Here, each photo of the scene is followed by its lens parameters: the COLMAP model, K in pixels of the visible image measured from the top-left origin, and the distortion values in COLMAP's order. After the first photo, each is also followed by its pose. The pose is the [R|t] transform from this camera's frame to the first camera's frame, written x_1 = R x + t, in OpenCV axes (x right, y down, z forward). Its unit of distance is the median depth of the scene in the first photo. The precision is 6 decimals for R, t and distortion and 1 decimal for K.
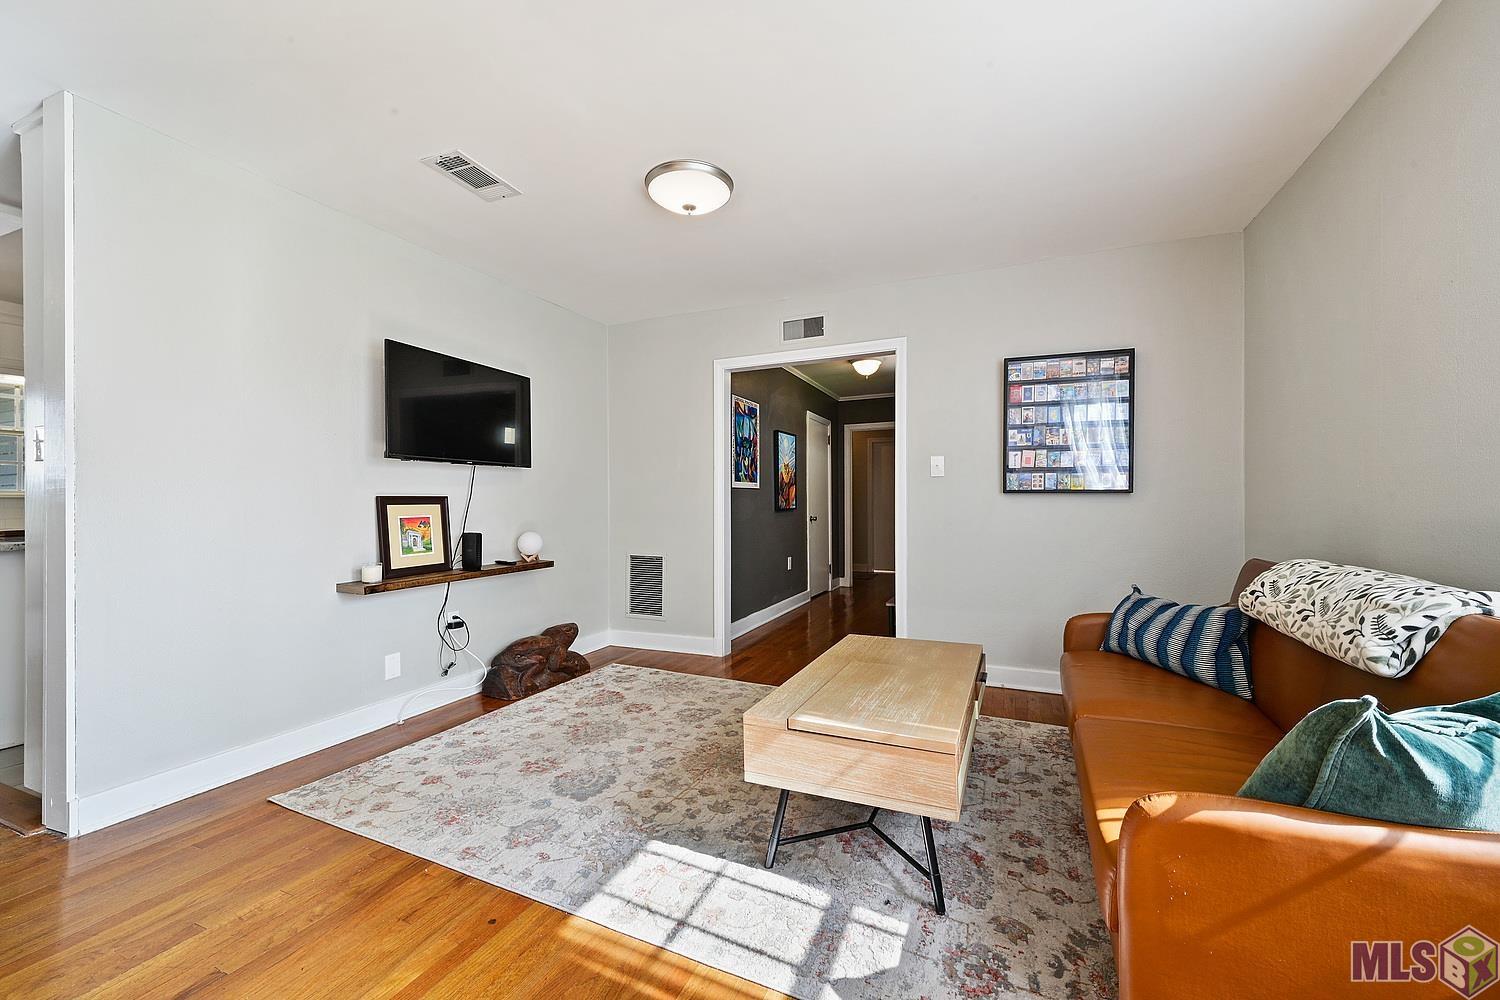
lens RADIAL K [[594.8, 0, 764.7], [0, 594.8, 497.6], [0, 0, 1]] dist [-0.000347, 0.000371]
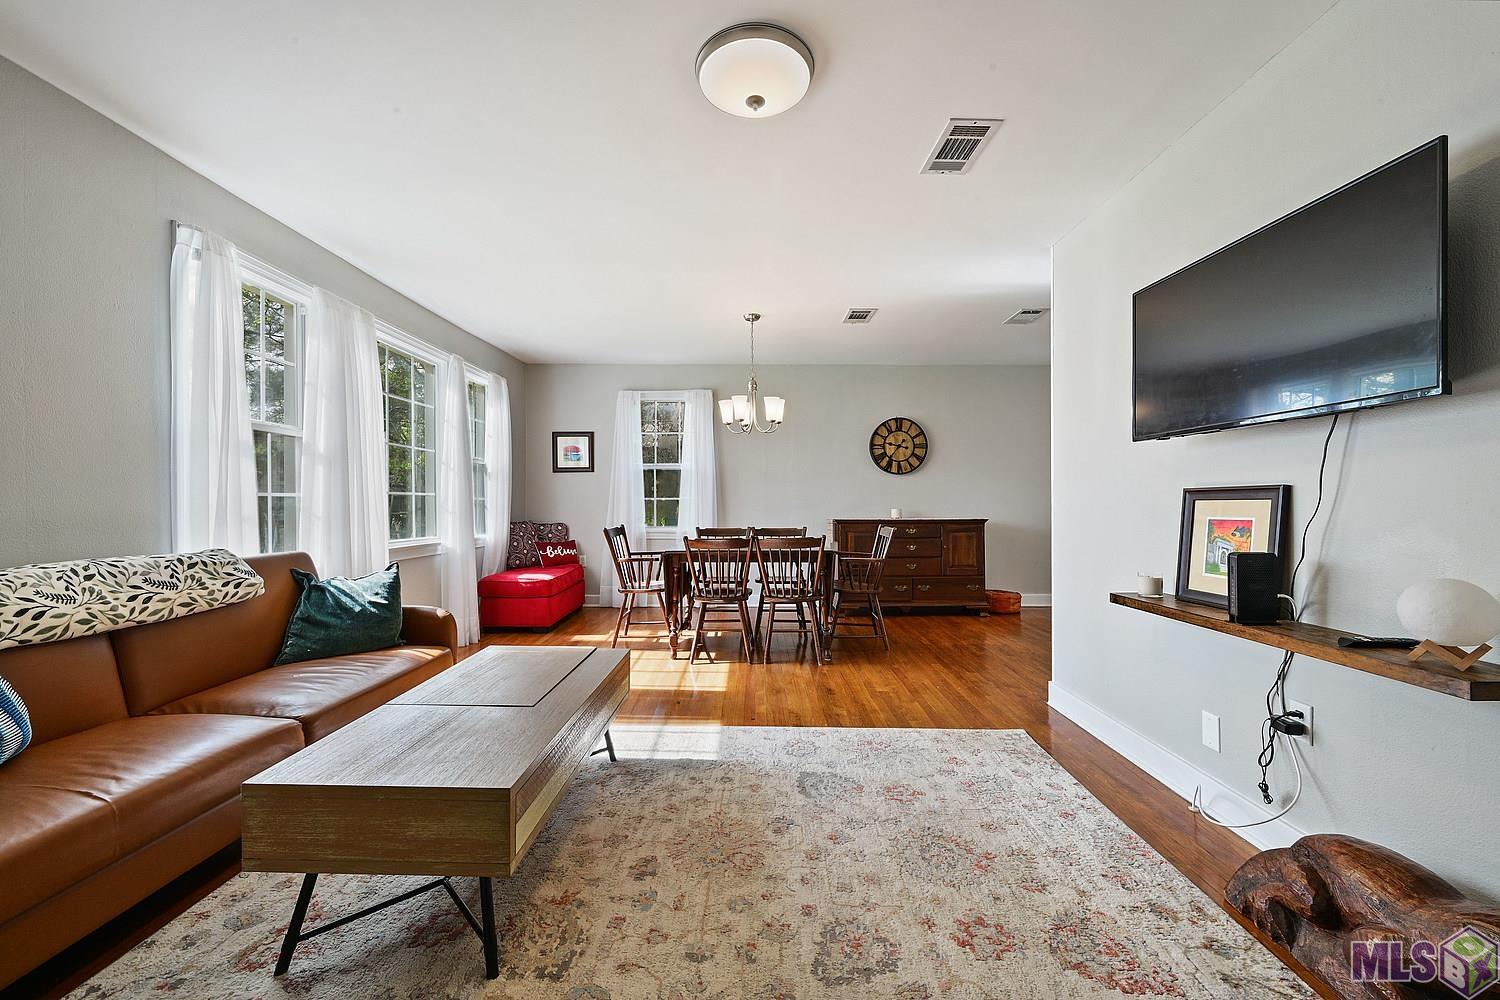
lens RADIAL K [[594.8, 0, 749.1], [0, 594.8, 501.3], [0, 0, 1]] dist [-0.000347, 0.000371]
pose [[-0.925407, 0.006455, -0.378920, 0.152629], [0.008539, 0.999956, -0.003822, 0.012328], [0.378879, -0.006772, -0.925421, 1.565000]]
